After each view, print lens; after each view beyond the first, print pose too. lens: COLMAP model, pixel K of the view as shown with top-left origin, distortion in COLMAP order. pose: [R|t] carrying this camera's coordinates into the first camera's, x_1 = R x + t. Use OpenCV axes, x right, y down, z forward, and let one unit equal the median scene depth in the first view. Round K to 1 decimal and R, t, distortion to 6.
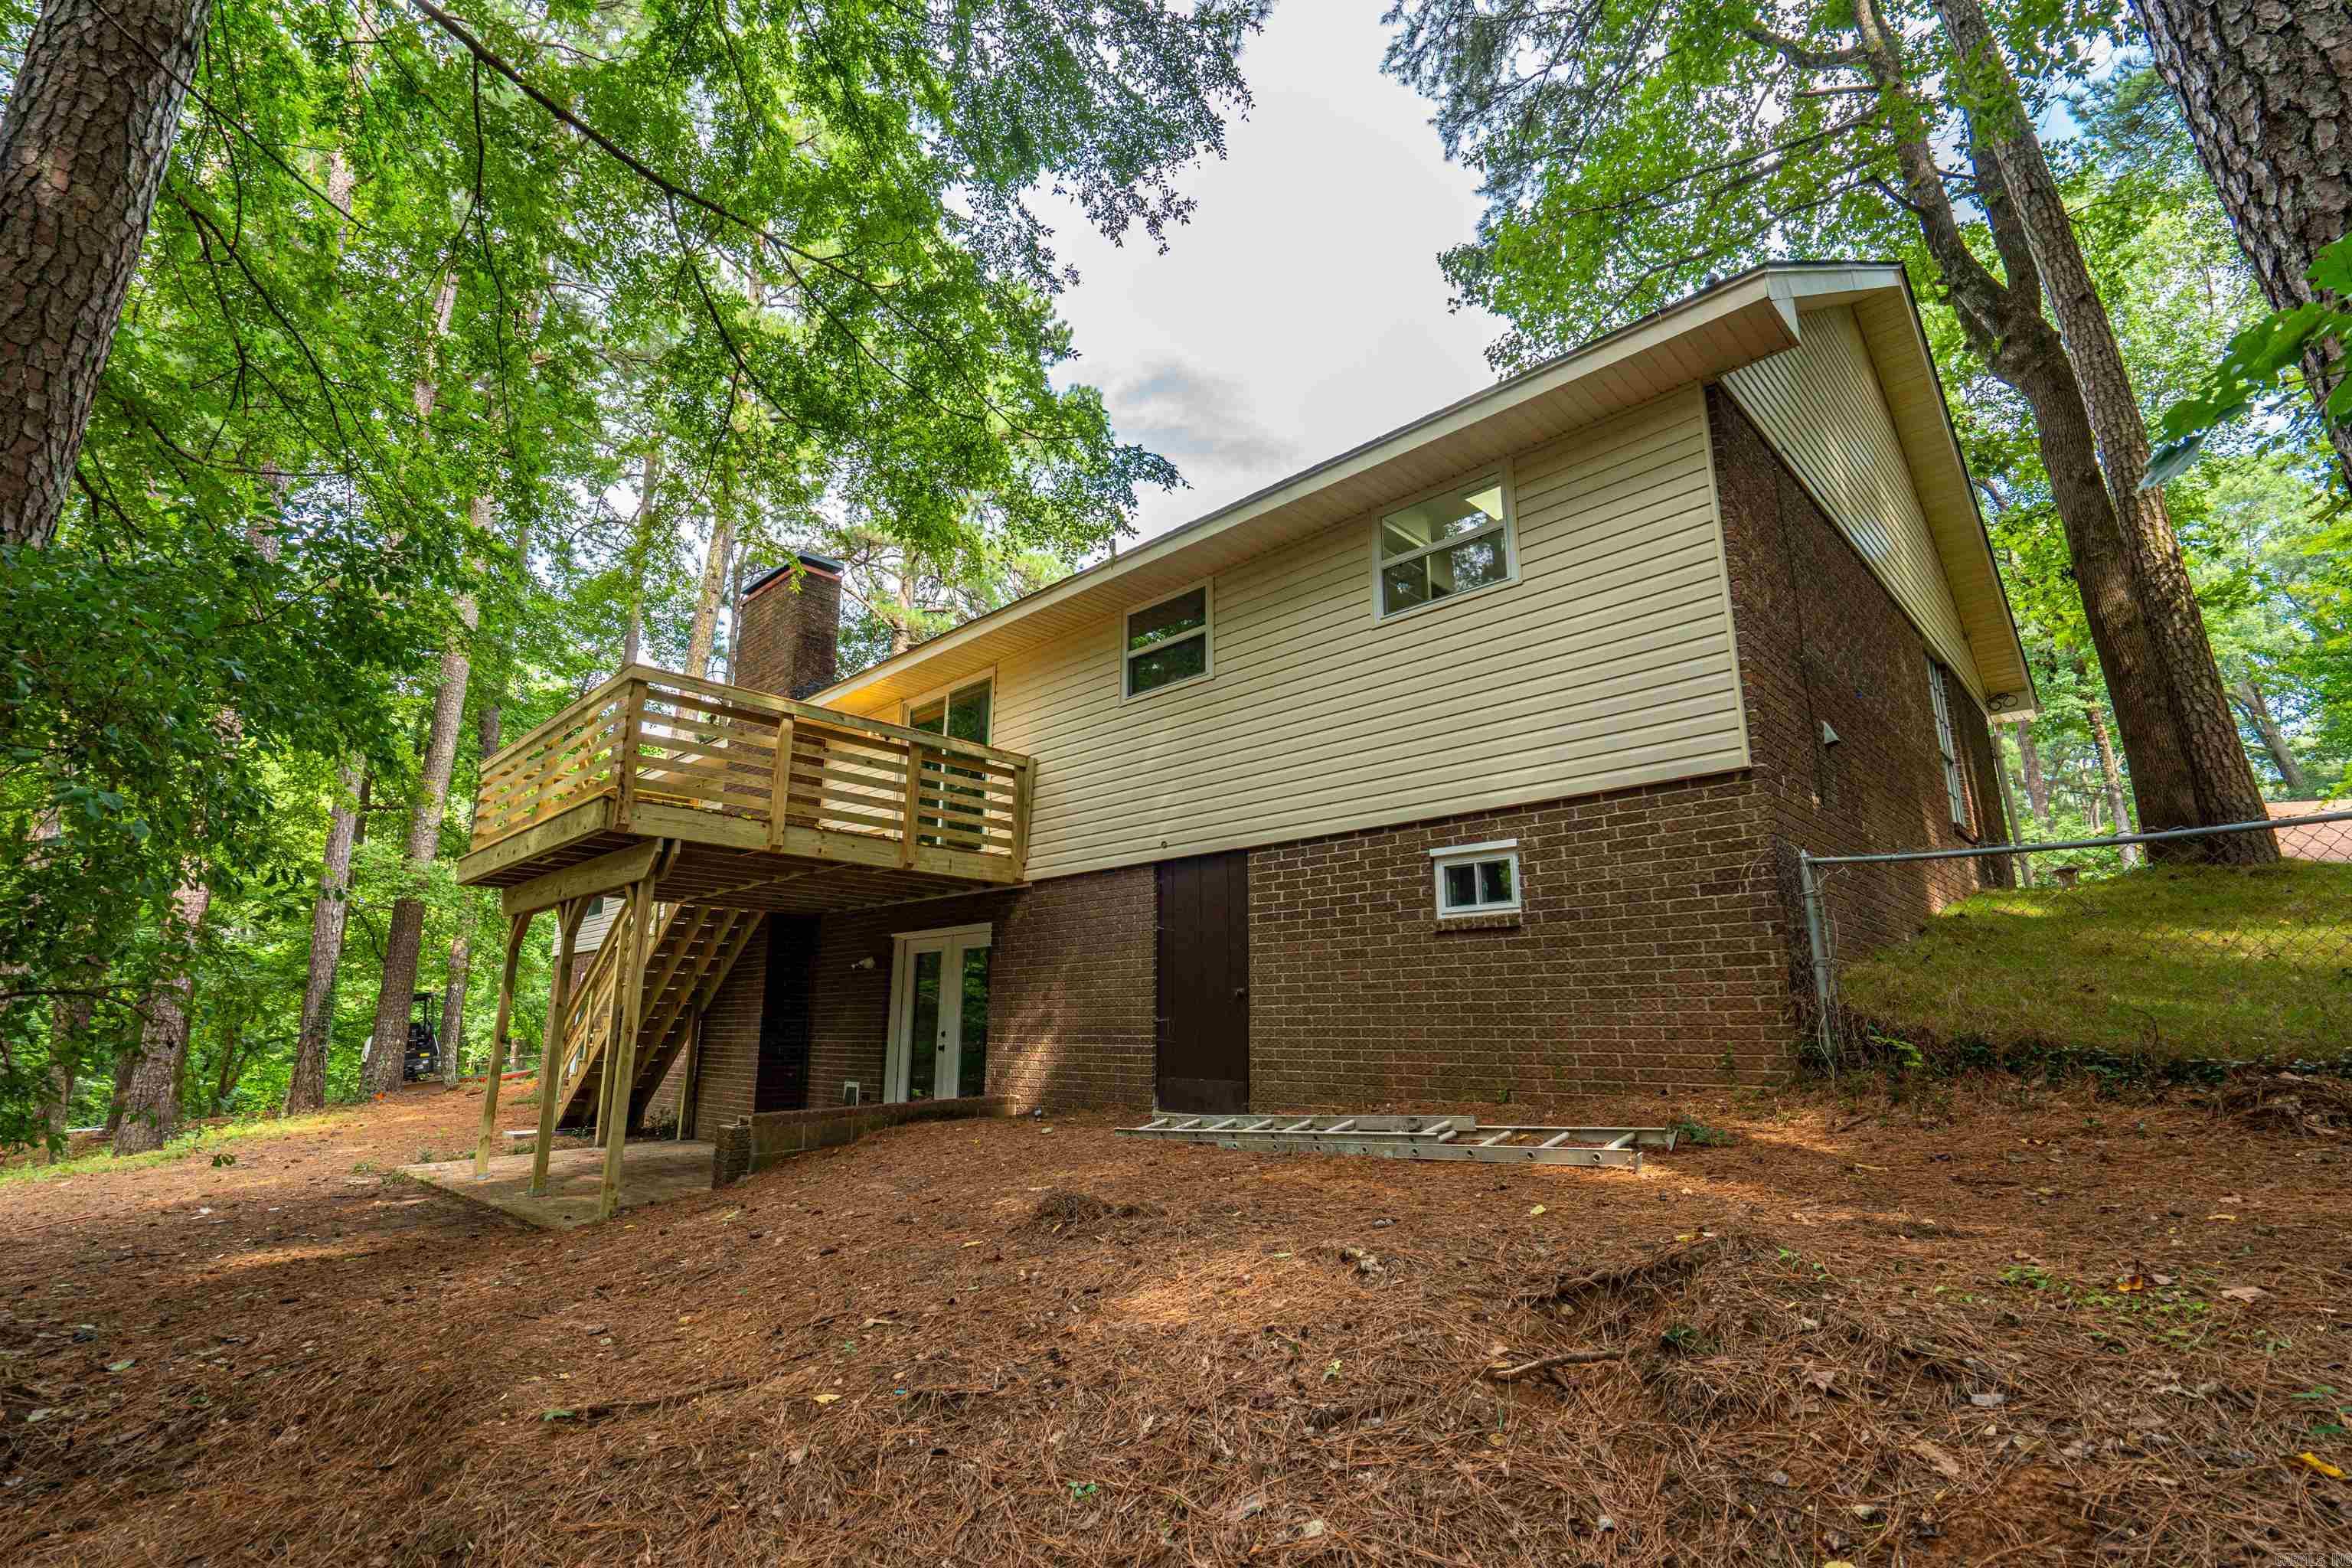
lens RADIAL K [[1070.9, 0, 1188.1], [0, 1070.9, 788.6], [0, 0, 1]] dist [-0.001375, -0.001034]
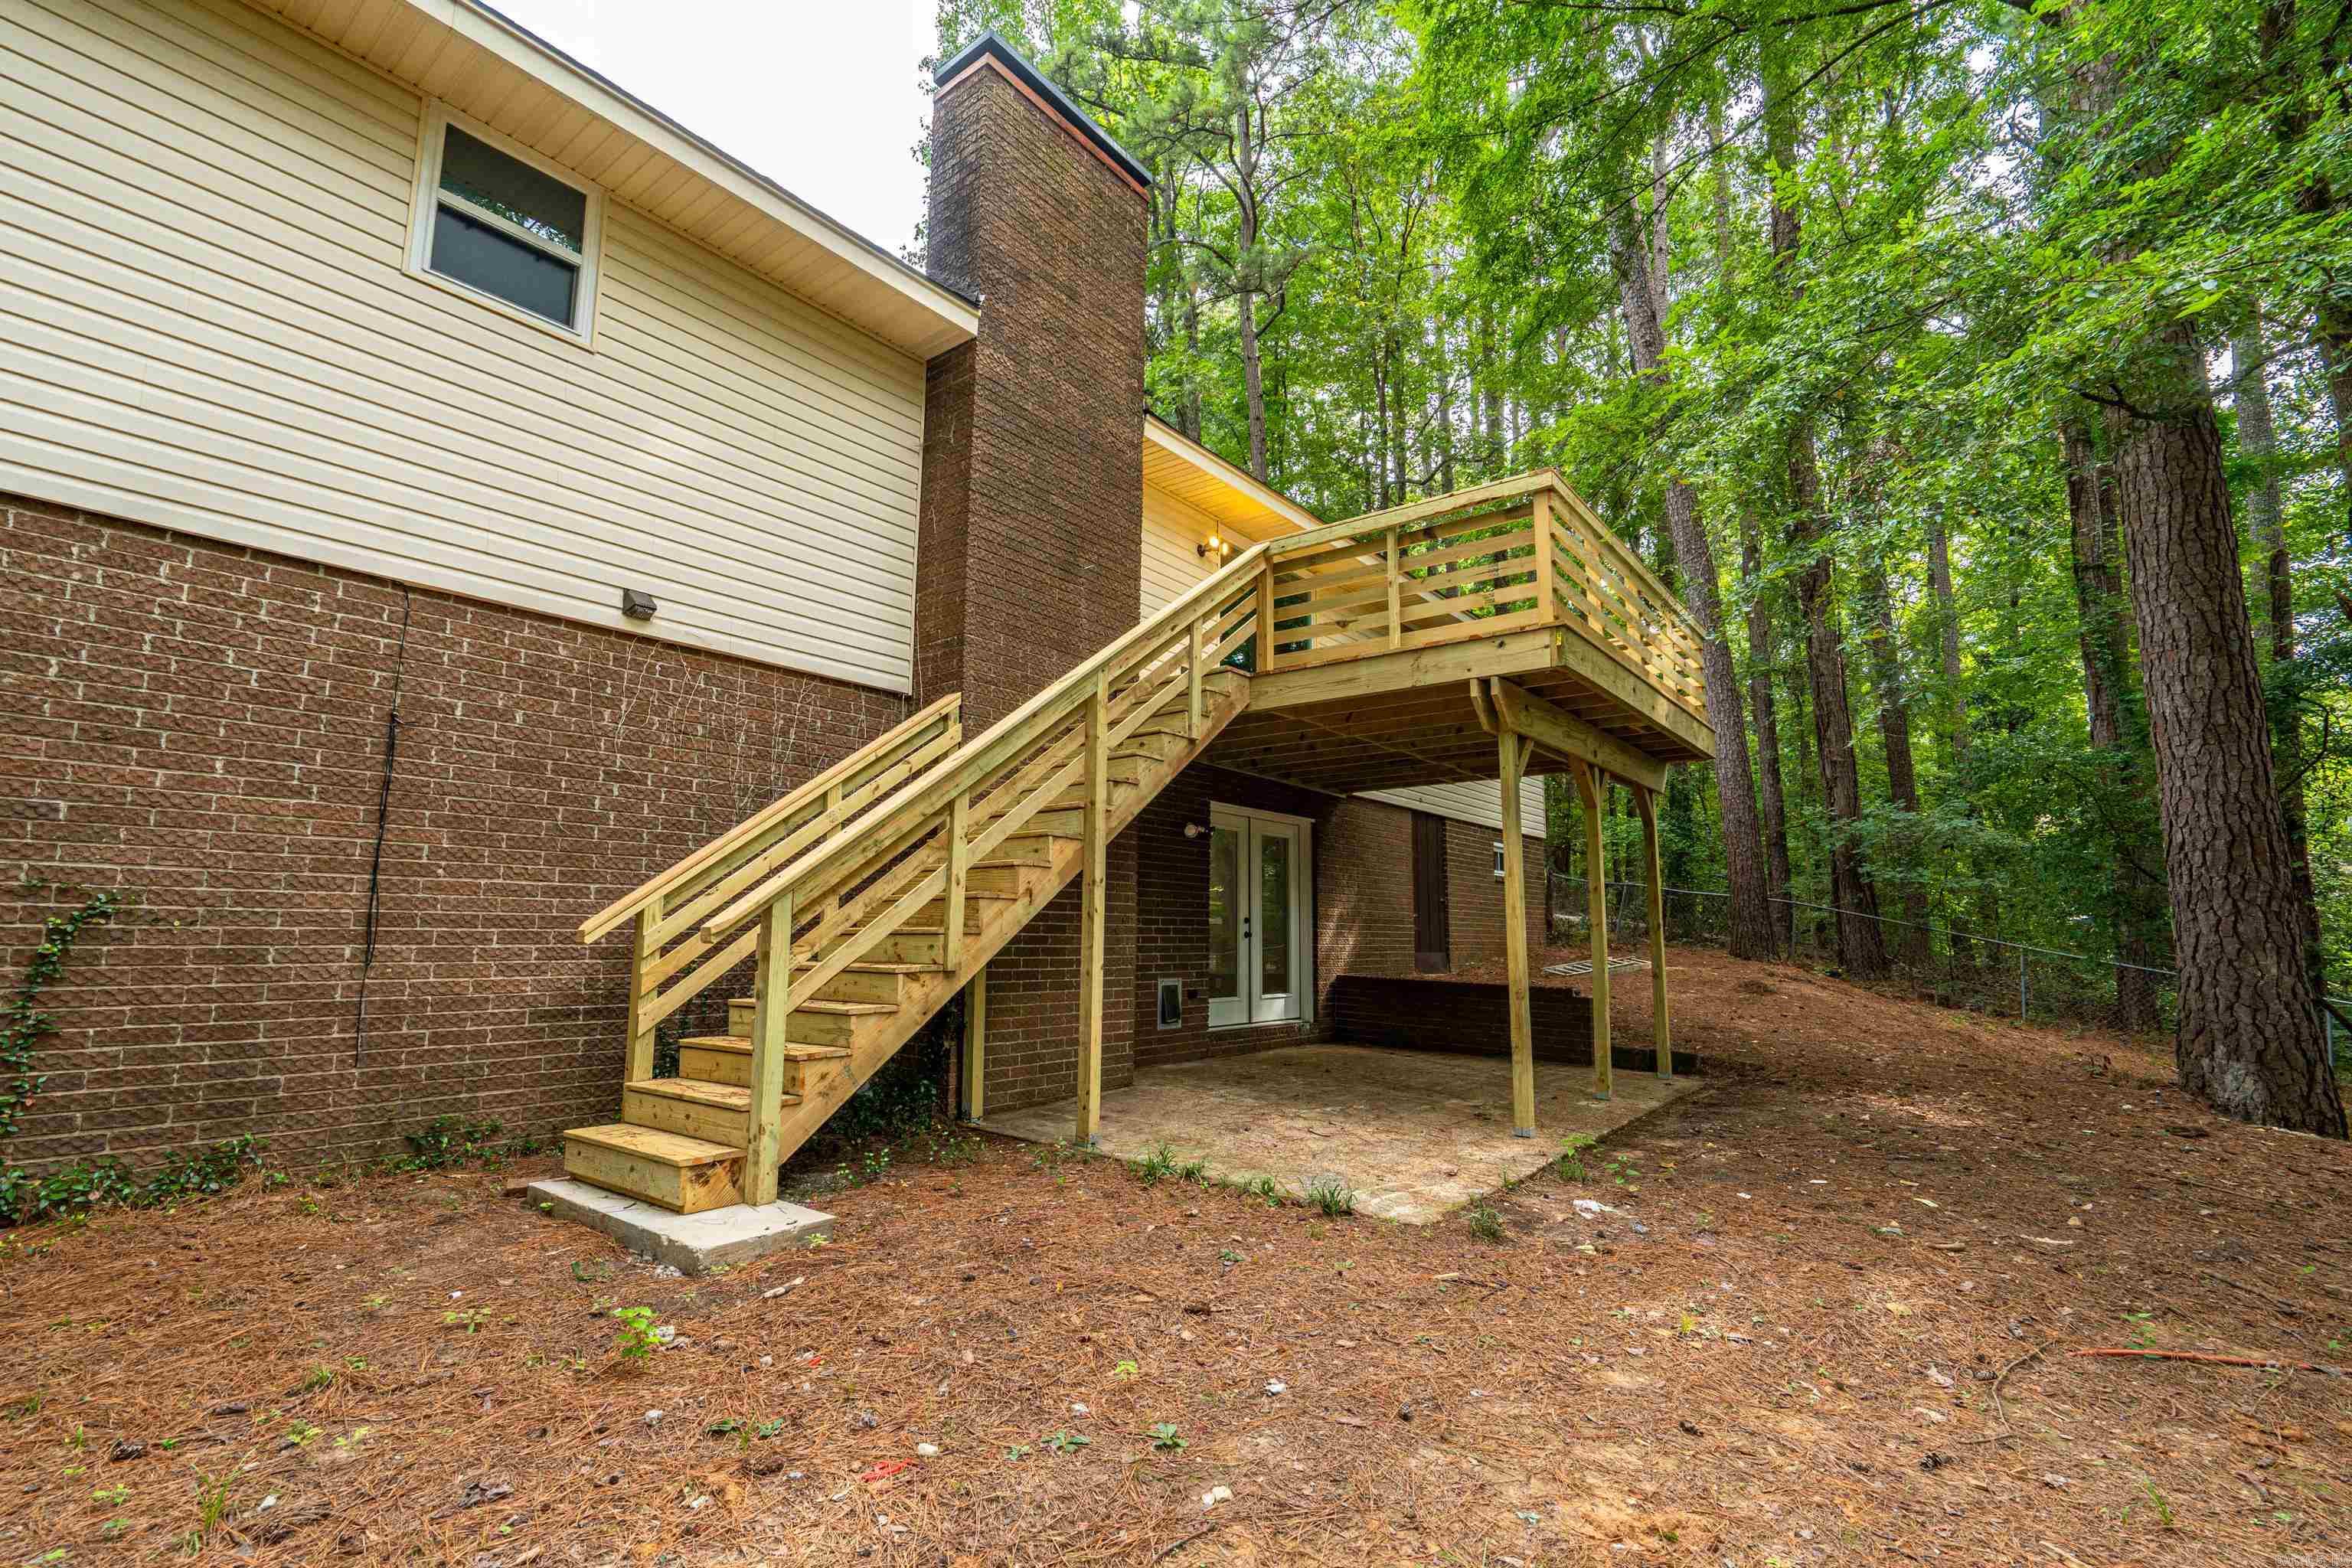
lens RADIAL K [[1070.9, 0, 1179.0], [0, 1070.9, 787.3], [0, 0, 1]] dist [-0.001375, -0.001034]
pose [[-0.127644, 0.102607, 0.986498, -0.620820], [-0.265702, 0.954741, -0.133683, 0.139068], [-0.955568, -0.279179, -0.094604, 0.630546]]
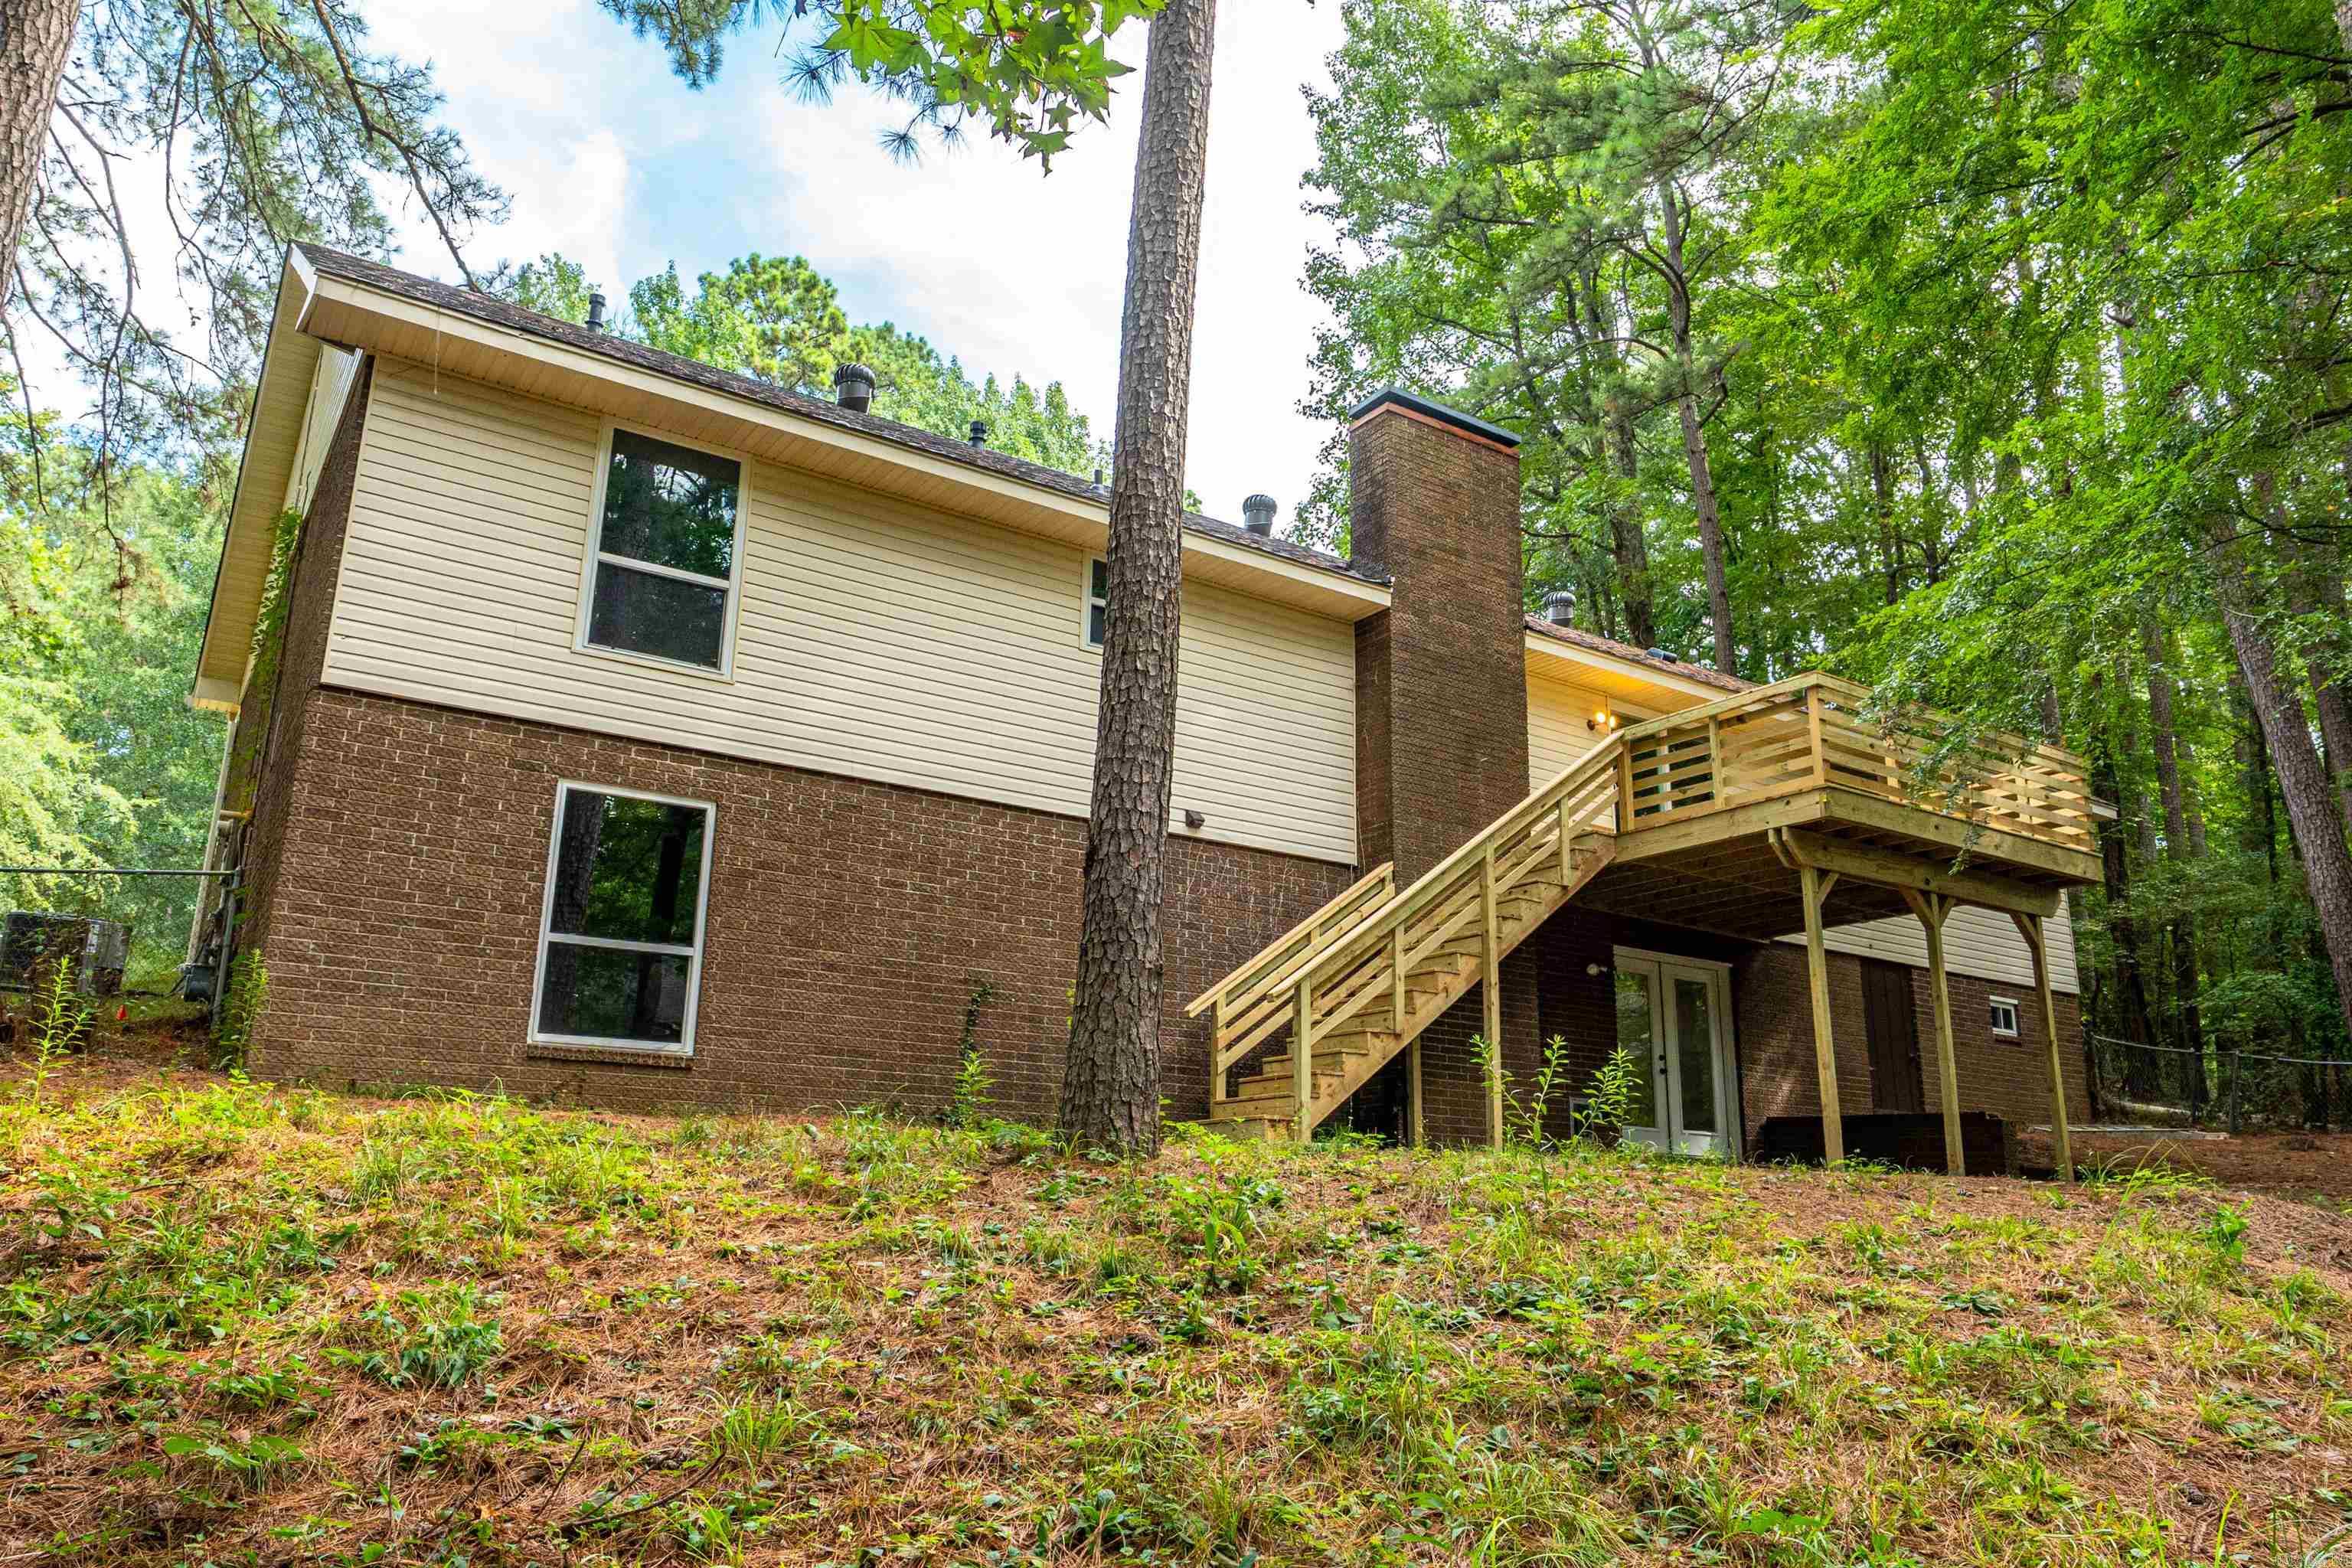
lens RADIAL K [[1647.4, 0, 1163.2], [0, 1647.4, 797.5], [0, 0, 1]] dist [0.002128, -0.008373]
pose [[0.198653, 0.222141, 0.954563, -0.992160], [-0.264425, 0.950003, -0.166051, 0.202474], [-0.943725, -0.219424, 0.247461, 0.595398]]
